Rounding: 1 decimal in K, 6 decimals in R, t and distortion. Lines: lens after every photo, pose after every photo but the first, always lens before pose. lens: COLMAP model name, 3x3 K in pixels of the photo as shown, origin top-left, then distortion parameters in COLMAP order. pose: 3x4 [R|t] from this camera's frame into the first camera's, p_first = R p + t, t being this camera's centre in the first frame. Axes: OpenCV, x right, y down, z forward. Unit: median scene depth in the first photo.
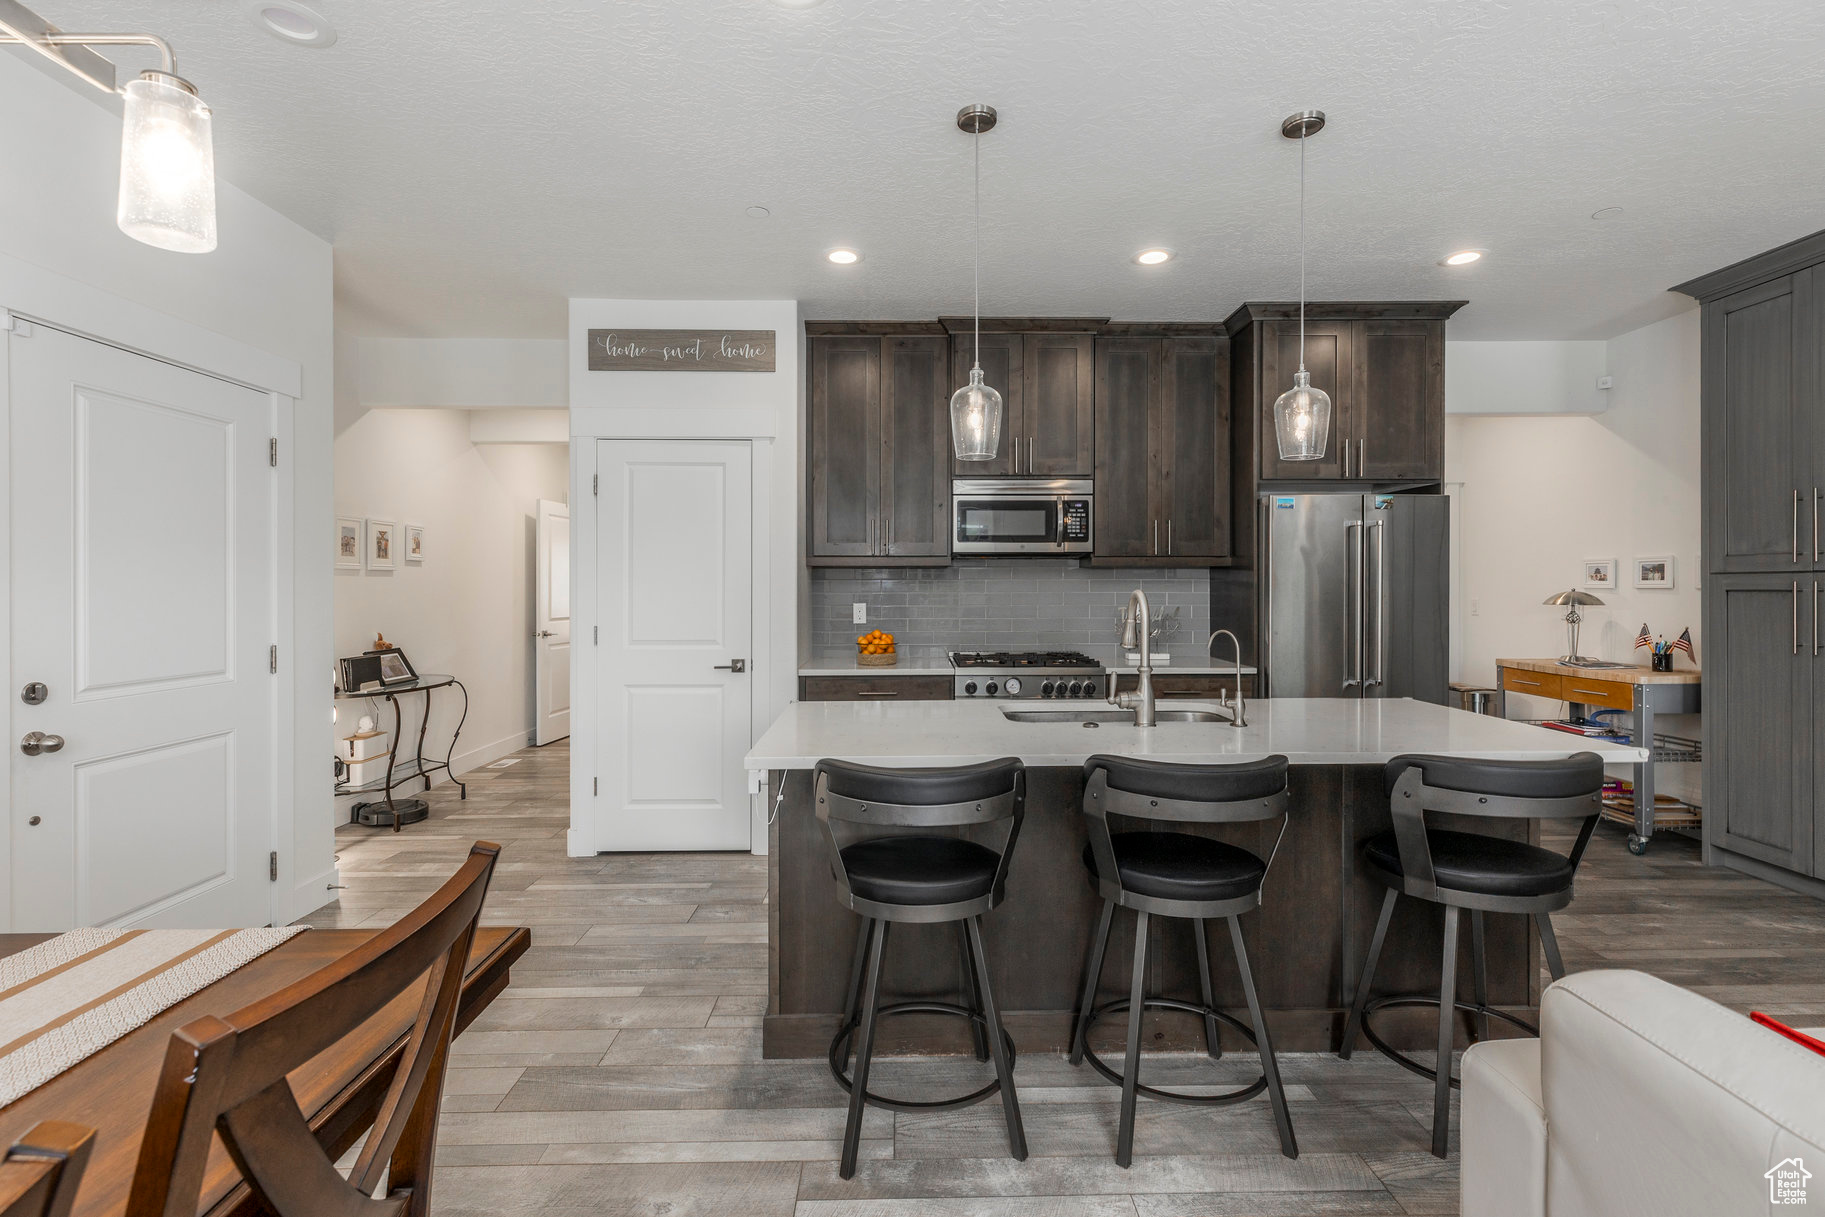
lens RADIAL K [[818.0, 0, 908.7], [0, 818.0, 583.4], [0, 0, 1]] dist [0.003825, -0.001011]
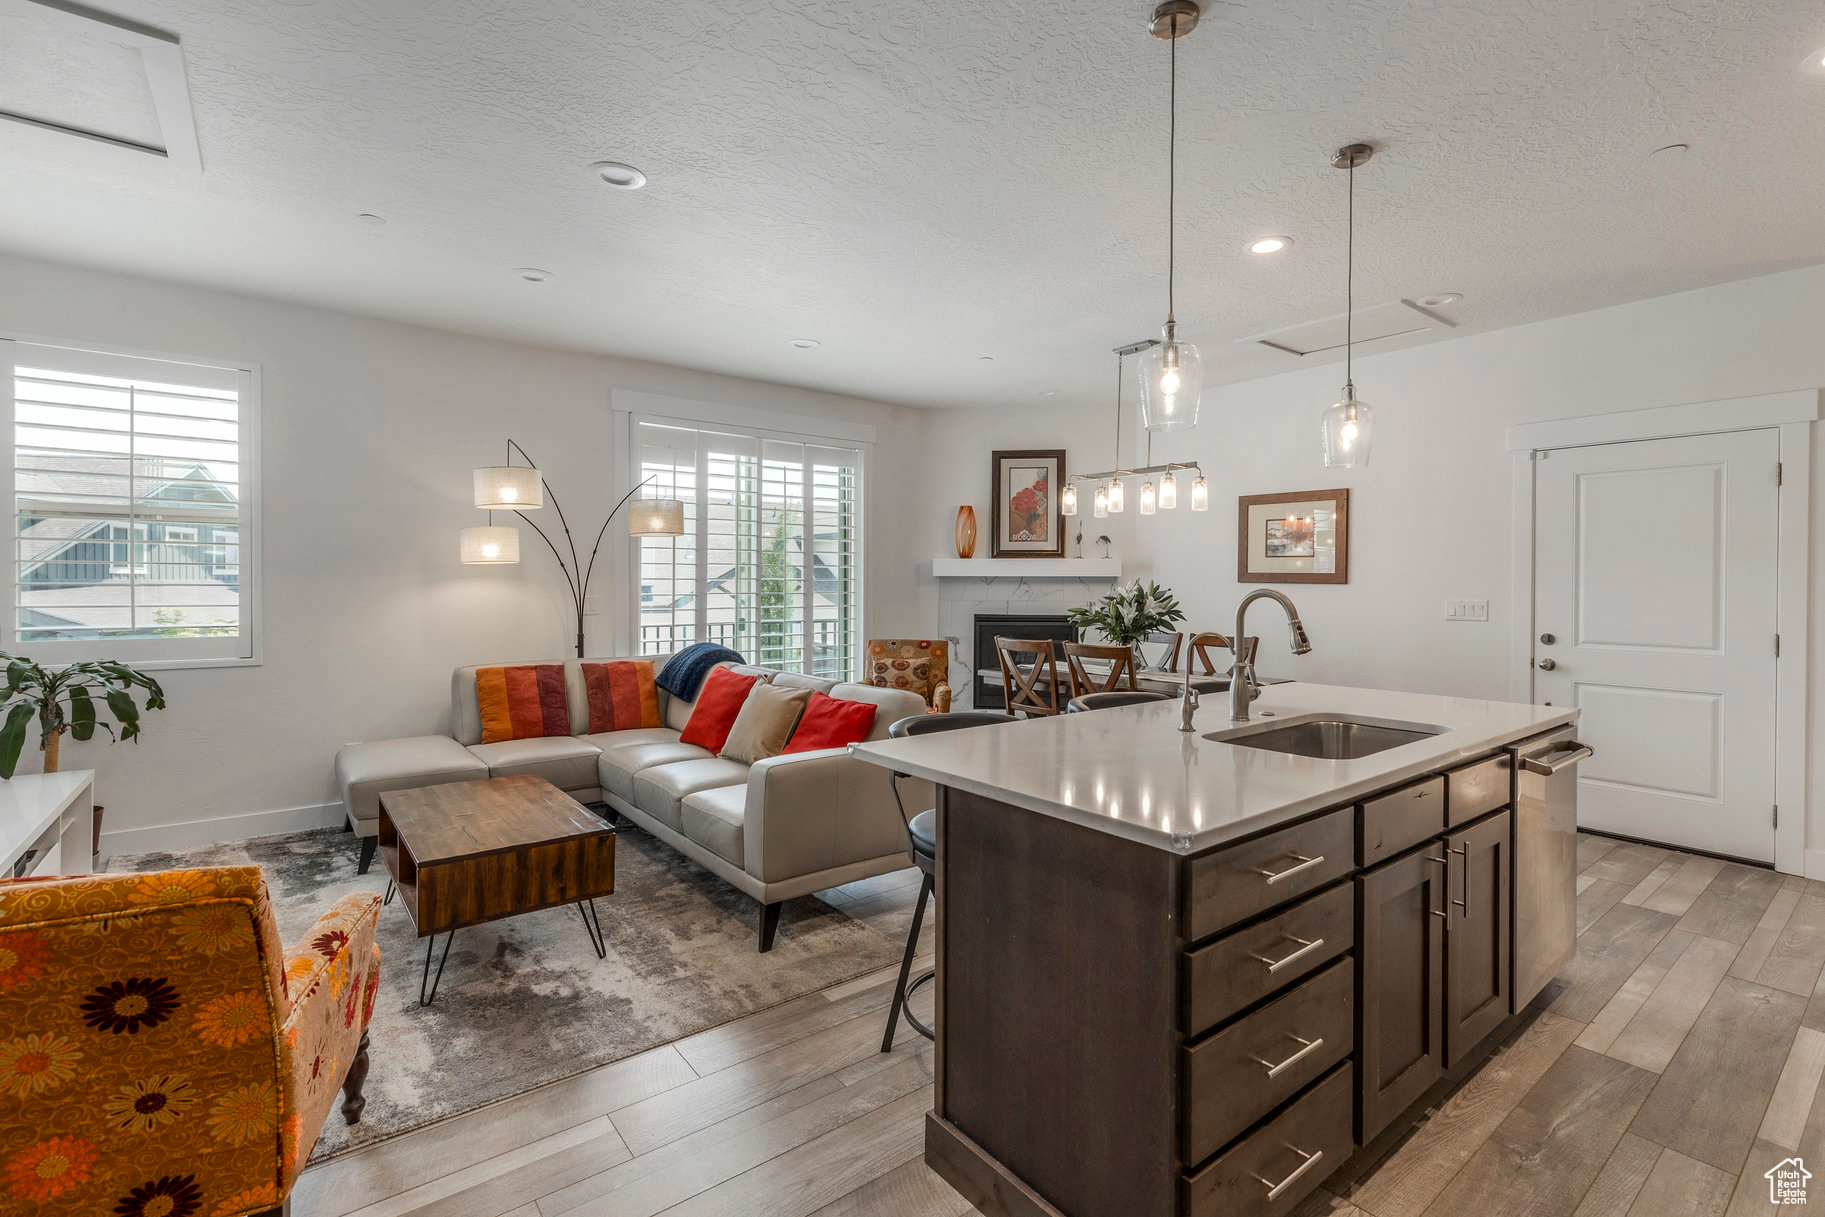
lens RADIAL K [[818.0, 0, 911.2], [0, 818.0, 576.9], [0, 0, 1]] dist [0.003825, -0.001011]
pose [[-0.796163, -0.007310, -0.605038, 0.725457], [-0.001520, 0.999948, -0.010082, 0.004660], [0.605081, -0.007107, -0.796133, 0.905320]]
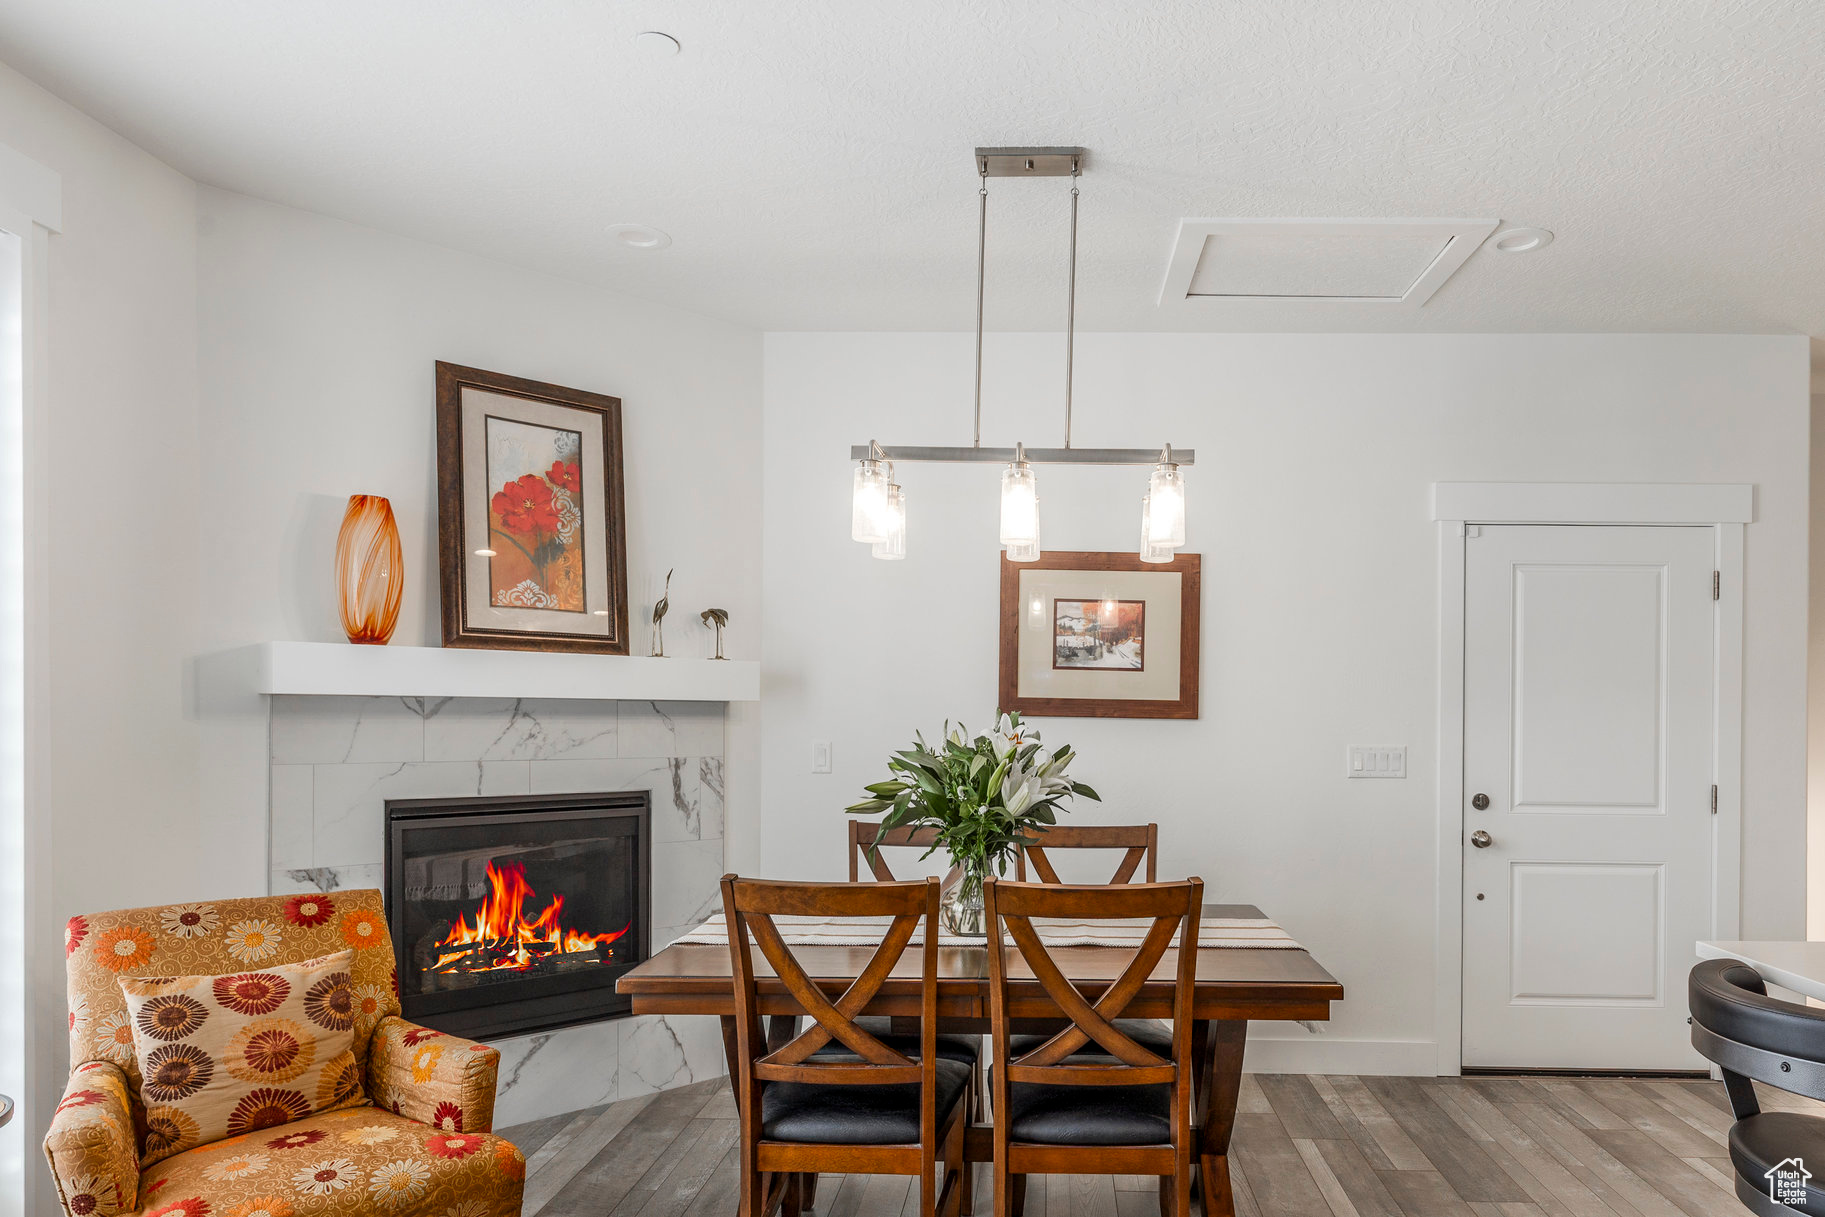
lens RADIAL K [[1128.3, 0, 1032.9], [0, 1128.3, 727.0], [0, 0, 1]] dist [-0.017354, -0.002560]
pose [[-0.038272, 0.010190, -0.999215, 0.437147], [-0.006132, 0.999927, 0.010432, -0.001156], [0.999249, 0.006526, -0.038207, 0.188897]]
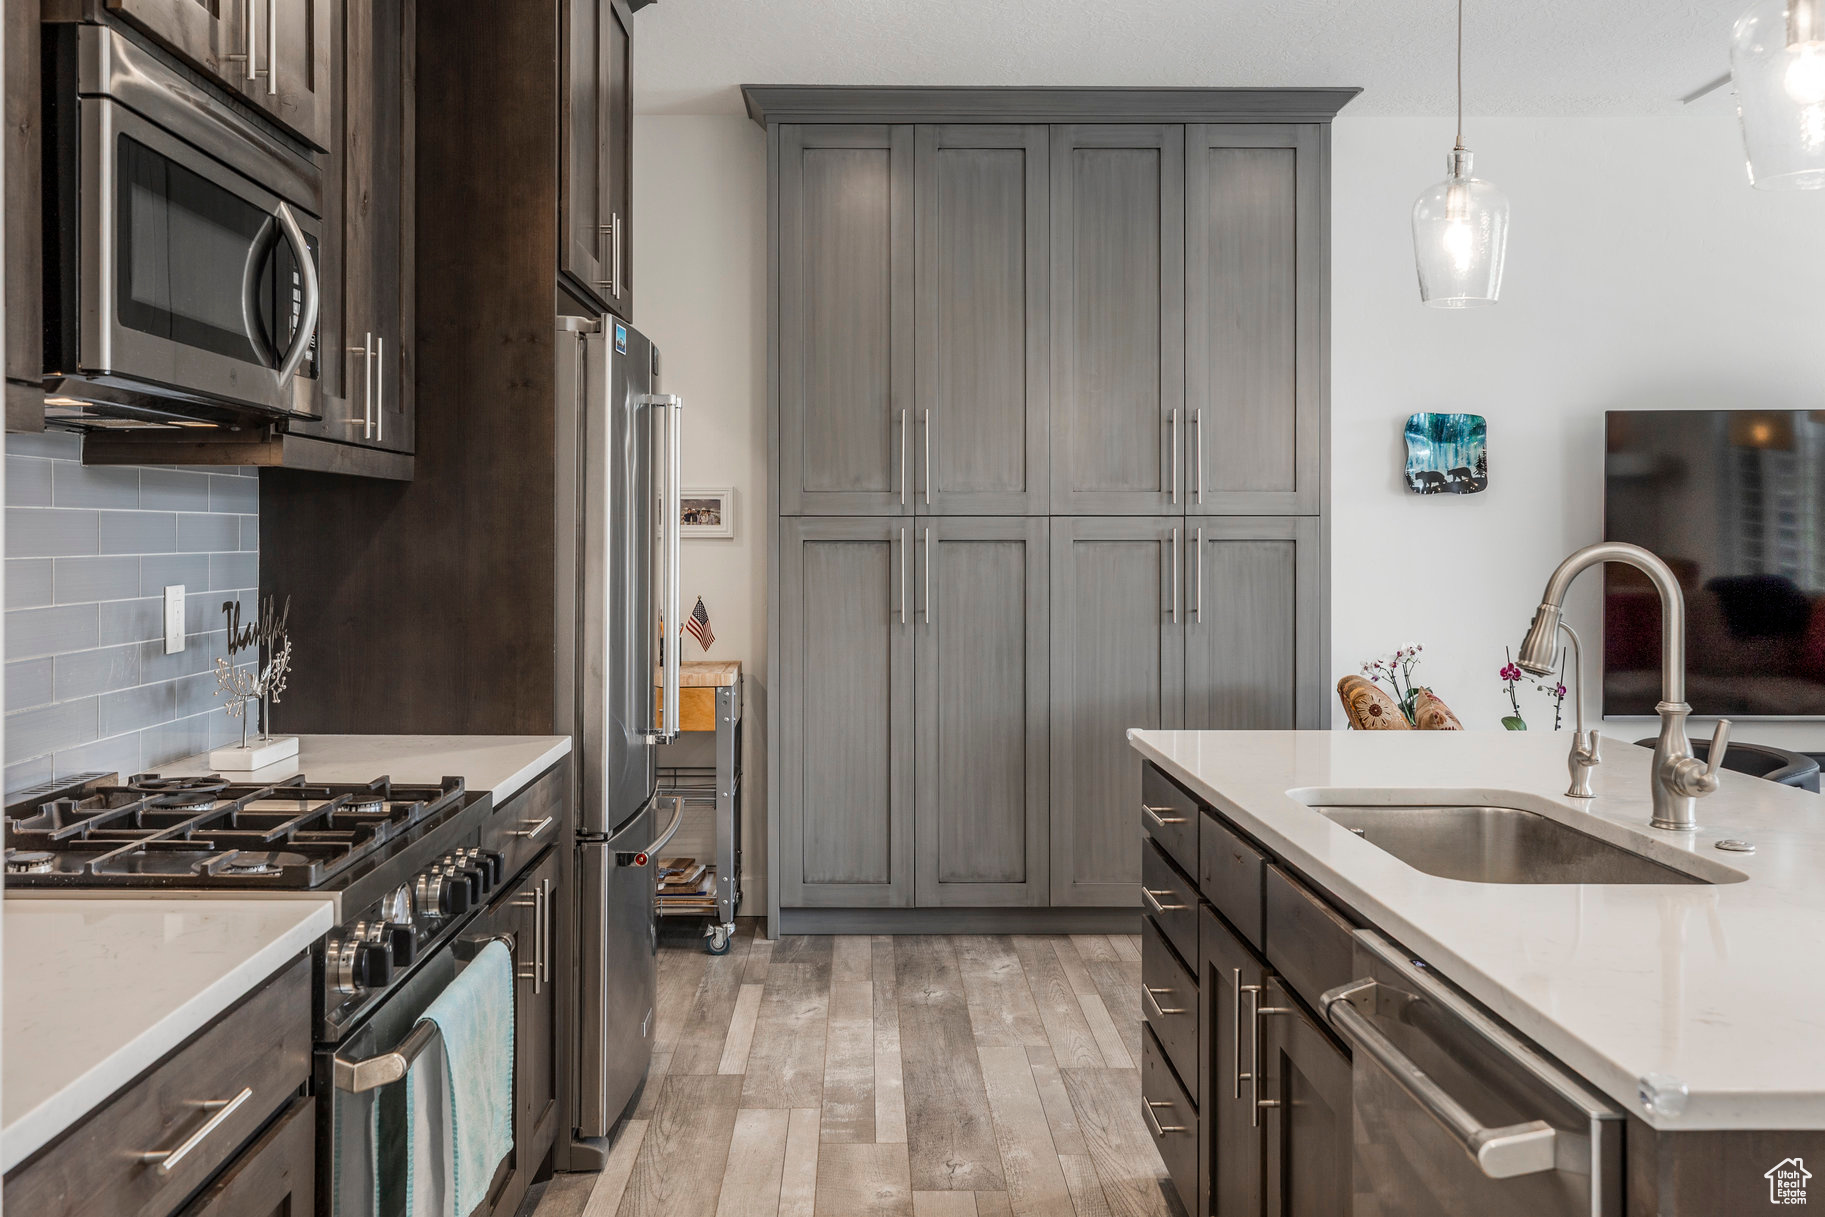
lens RADIAL K [[1673.0, 0, 869.6], [0, 1673.0, 530.1], [0, 0, 1]] dist [0.024730, 0.000000]
pose [[-0.000150, 0.004199, 0.999991, -0.401273], [-0.006783, 0.999968, -0.004200, 0.004600], [-0.999977, -0.006784, -0.000121, 0.846943]]
